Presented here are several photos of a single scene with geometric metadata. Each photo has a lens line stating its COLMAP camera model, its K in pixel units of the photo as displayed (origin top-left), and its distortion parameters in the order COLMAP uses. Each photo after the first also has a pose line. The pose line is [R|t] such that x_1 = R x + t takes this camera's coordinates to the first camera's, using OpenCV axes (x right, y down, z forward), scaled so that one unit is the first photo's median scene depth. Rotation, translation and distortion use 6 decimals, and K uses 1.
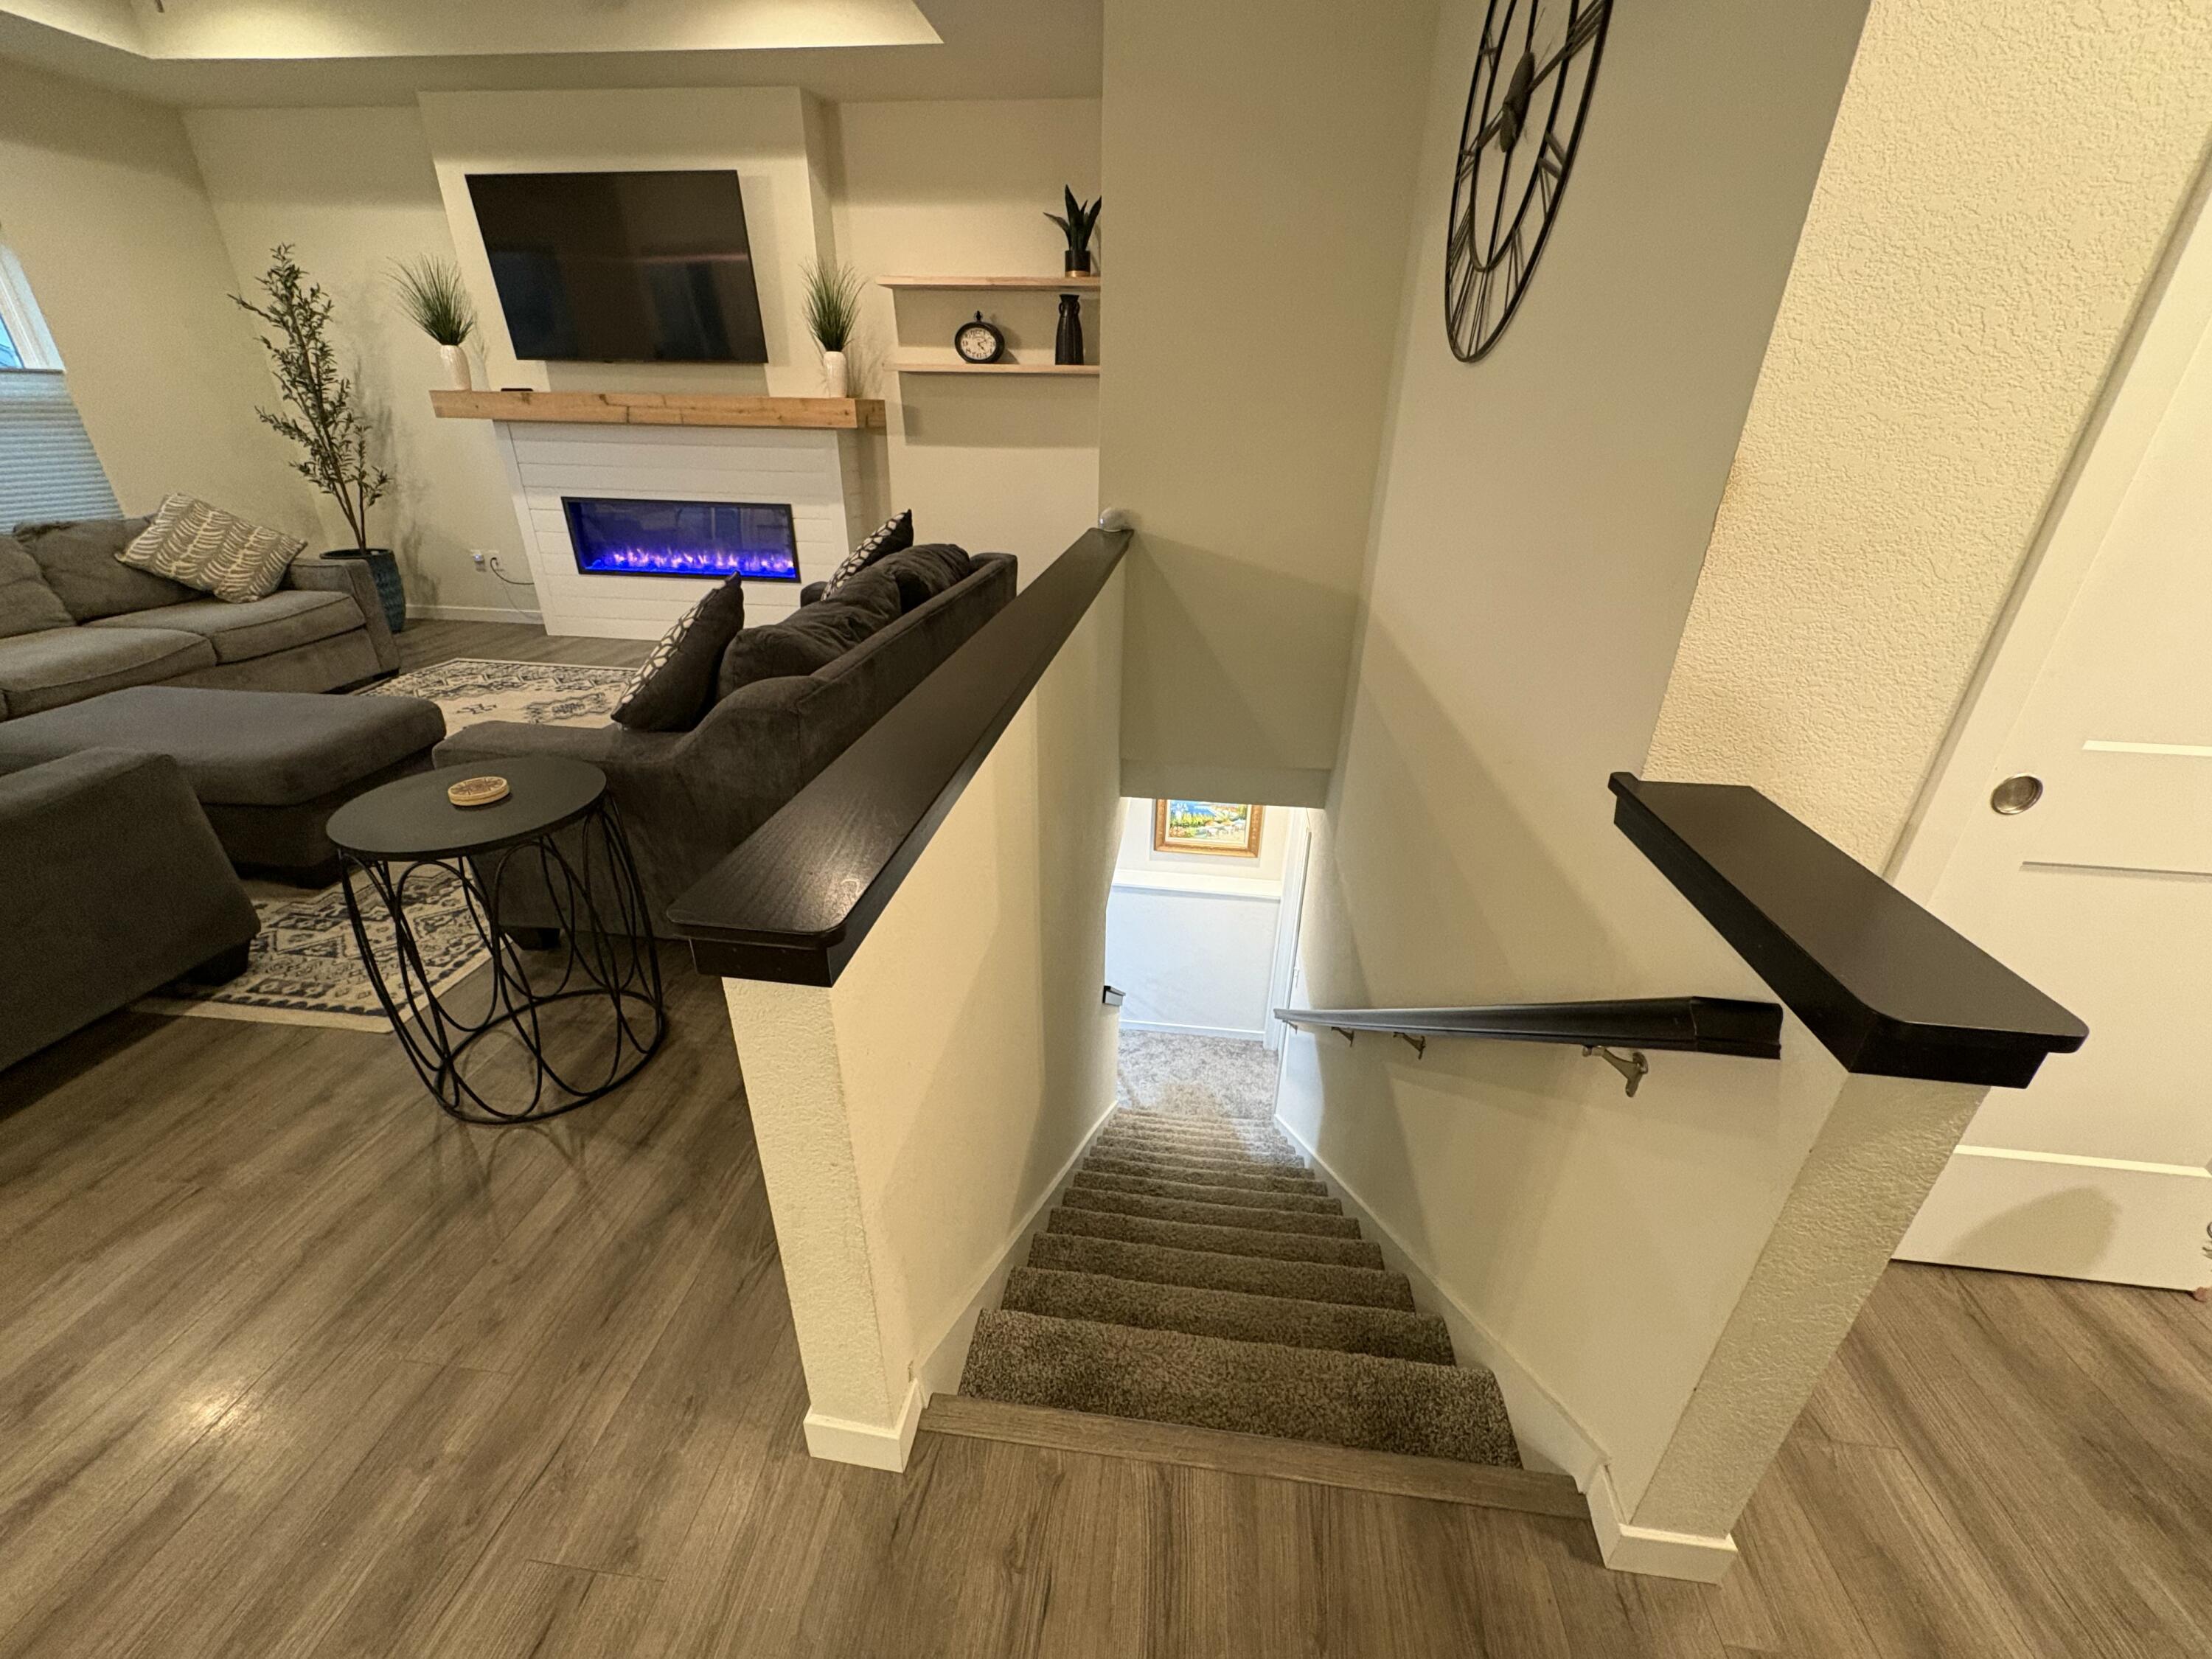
lens RADIAL K [[882.3, 0, 1107.2], [0, 882.3, 828.5], [0, 0, 1]] dist [0.000586, -0.000201]
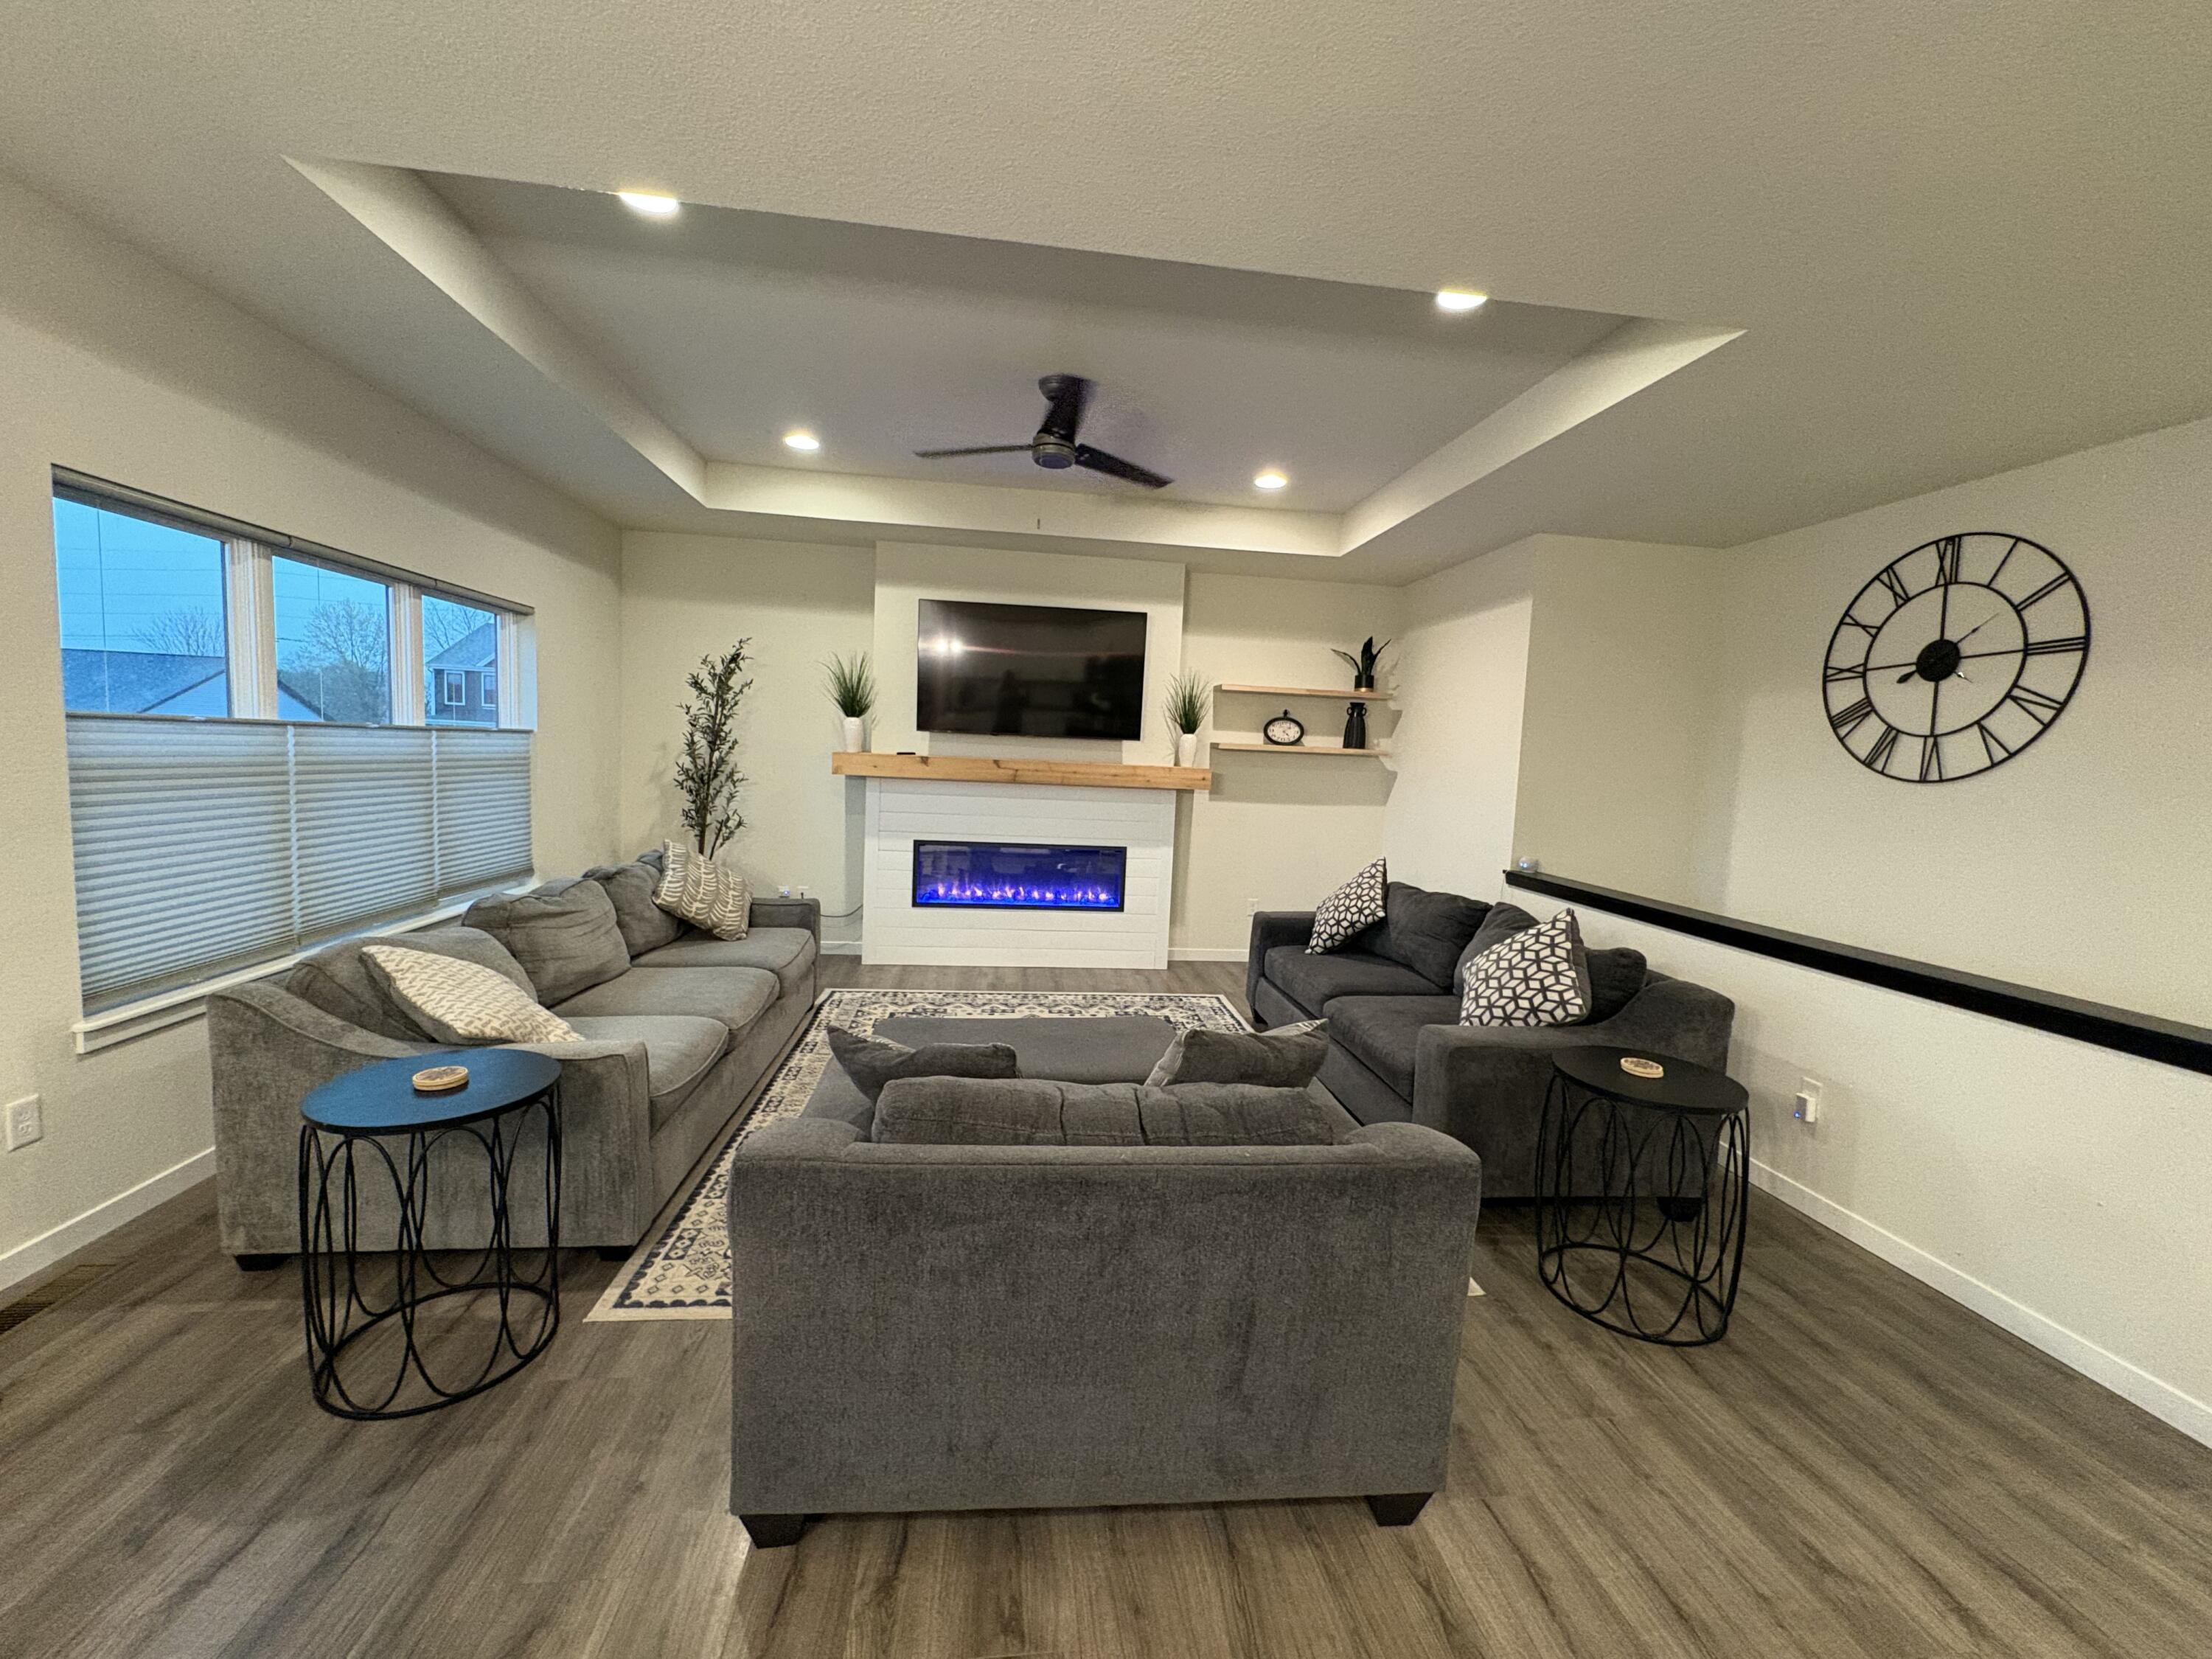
lens RADIAL K [[882.3, 0, 1108.7], [0, 882.3, 826.9], [0, 0, 1]] dist [0.000586, -0.000201]
pose [[0.971352, 0.007156, 0.237539, -0.711361], [0.075302, 0.938773, -0.336206, 0.000555], [-0.225401, 0.344462, 0.911340, -0.080003]]
